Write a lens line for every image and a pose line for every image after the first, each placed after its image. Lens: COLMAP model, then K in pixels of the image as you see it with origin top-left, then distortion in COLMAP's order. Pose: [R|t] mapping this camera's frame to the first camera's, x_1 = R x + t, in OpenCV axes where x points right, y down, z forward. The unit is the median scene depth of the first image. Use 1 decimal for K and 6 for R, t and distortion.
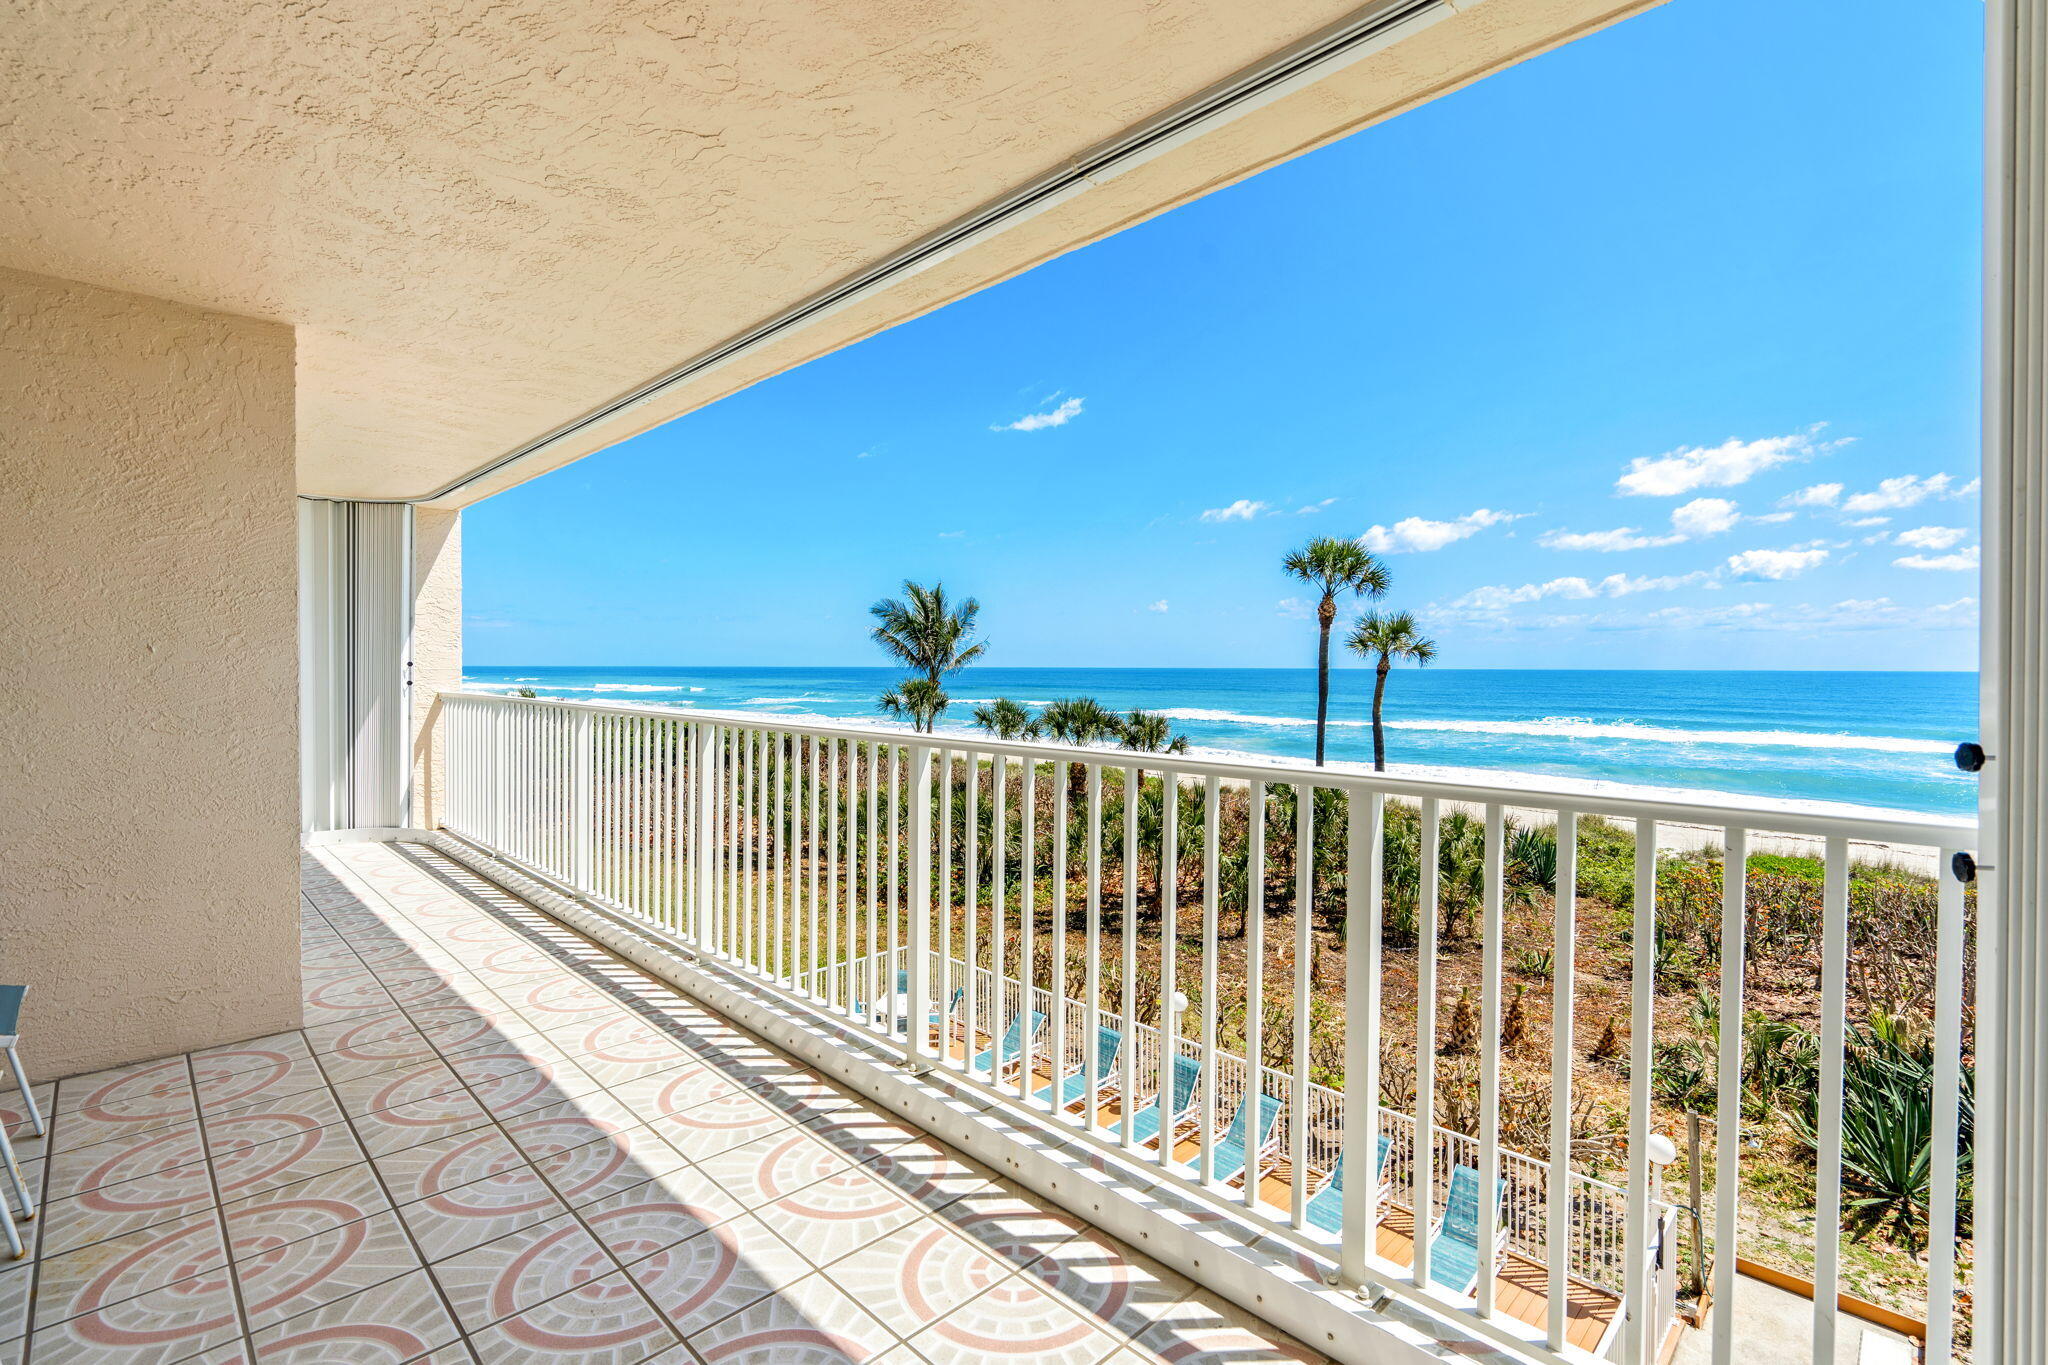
lens RADIAL K [[932.7, 0, 1015.7], [0, 932.7, 671.3], [0, 0, 1]] dist [0.005143, -0.001134]
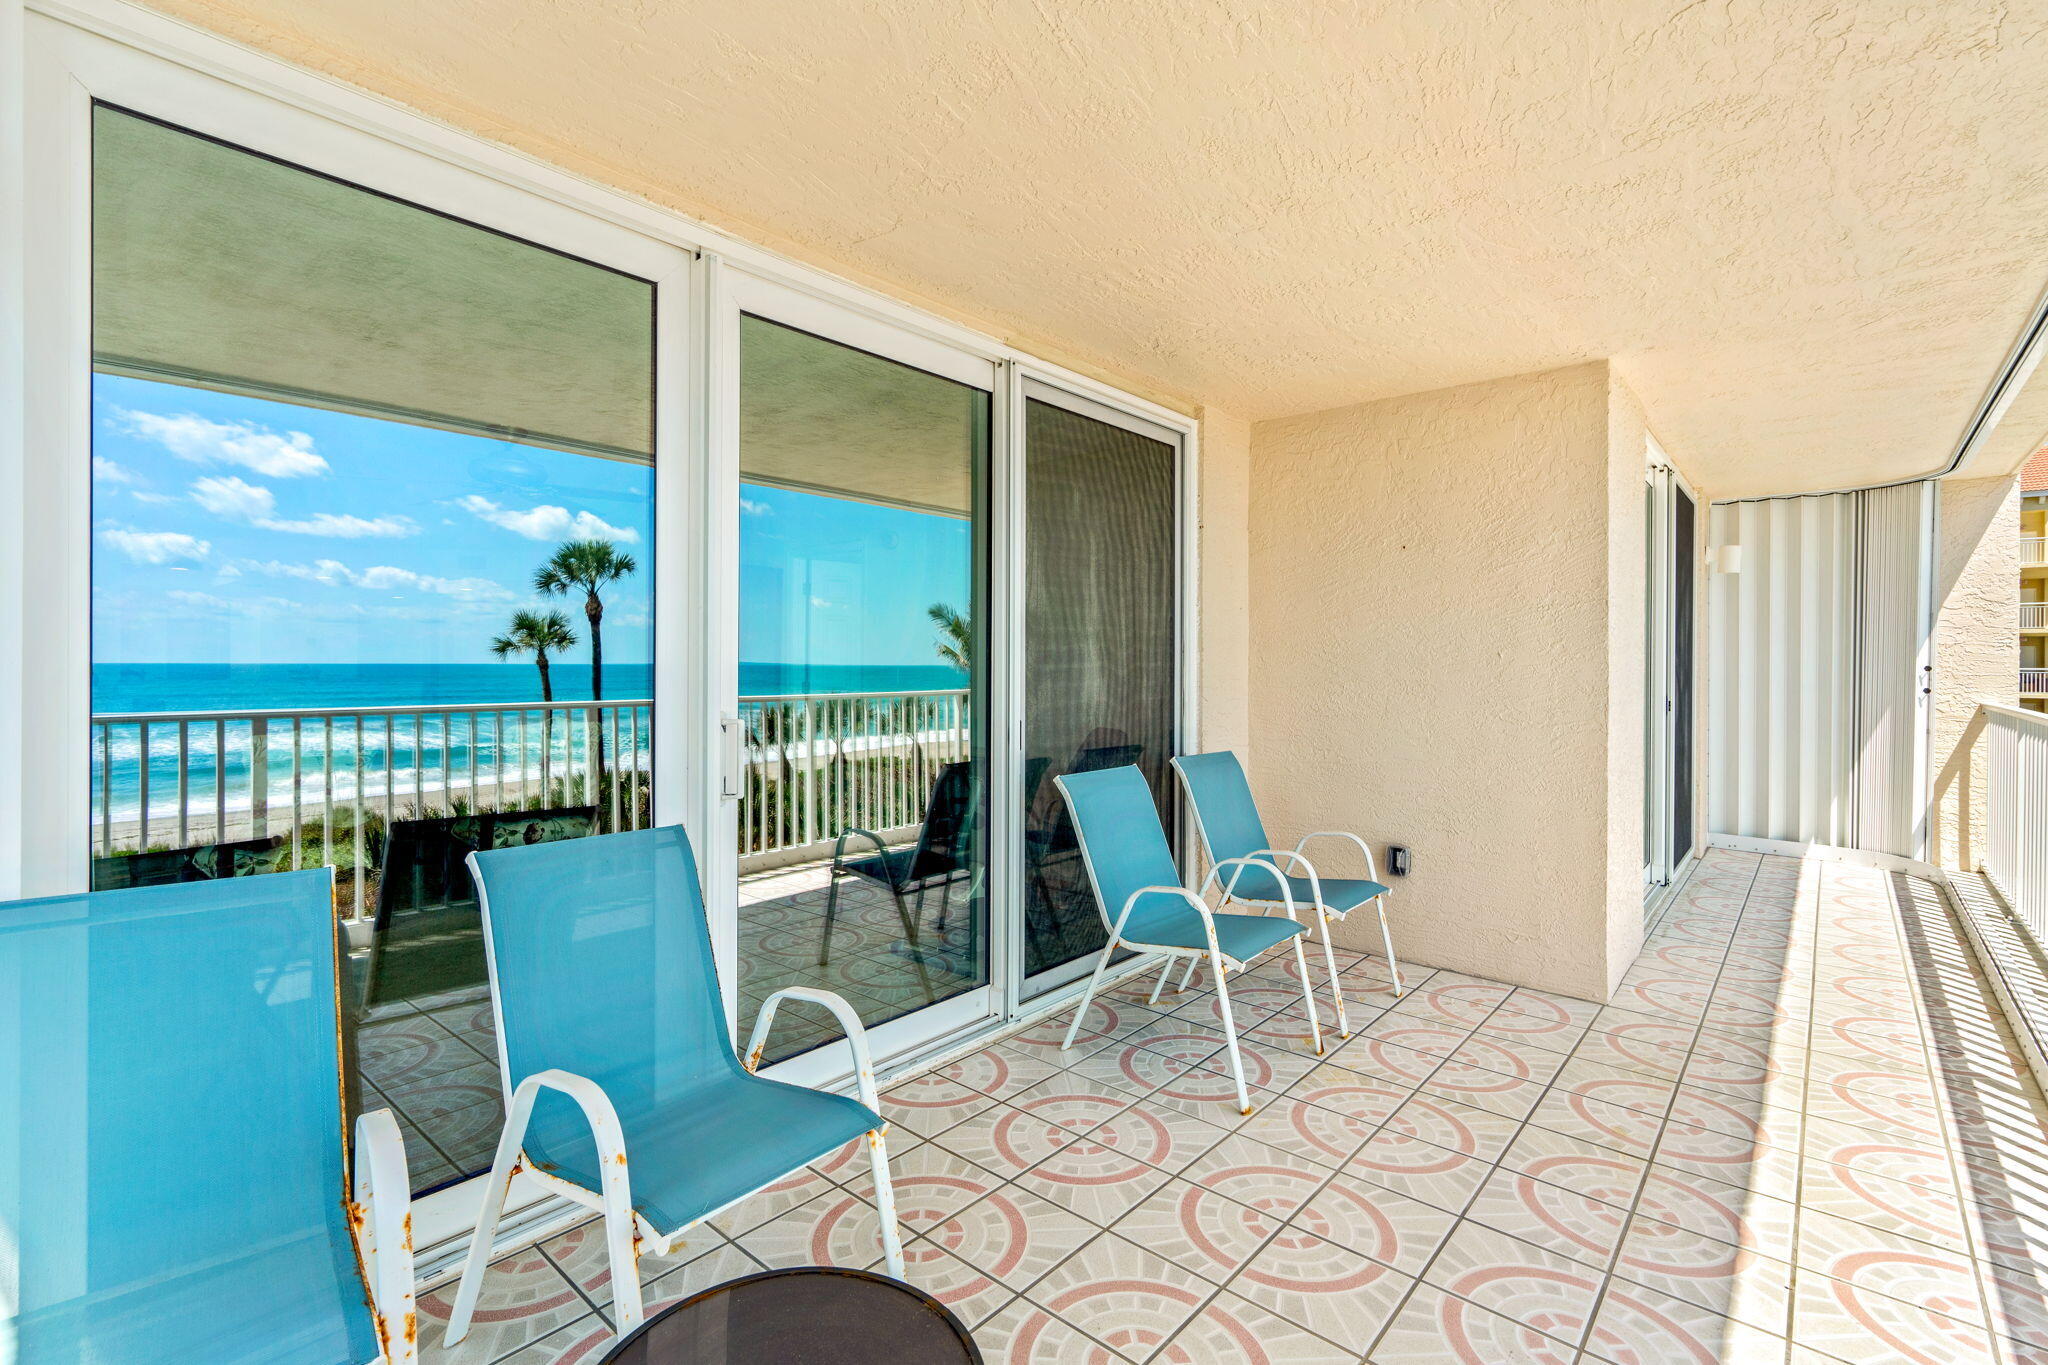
lens RADIAL K [[932.7, 0, 1036.9], [0, 932.7, 660.6], [0, 0, 1]] dist [0.005143, -0.001134]
pose [[0.087208, -0.006966, -0.996166, 0.409227], [-0.009823, 0.999921, -0.007852, -0.000380], [0.996142, 0.010470, 0.087133, 0.396375]]
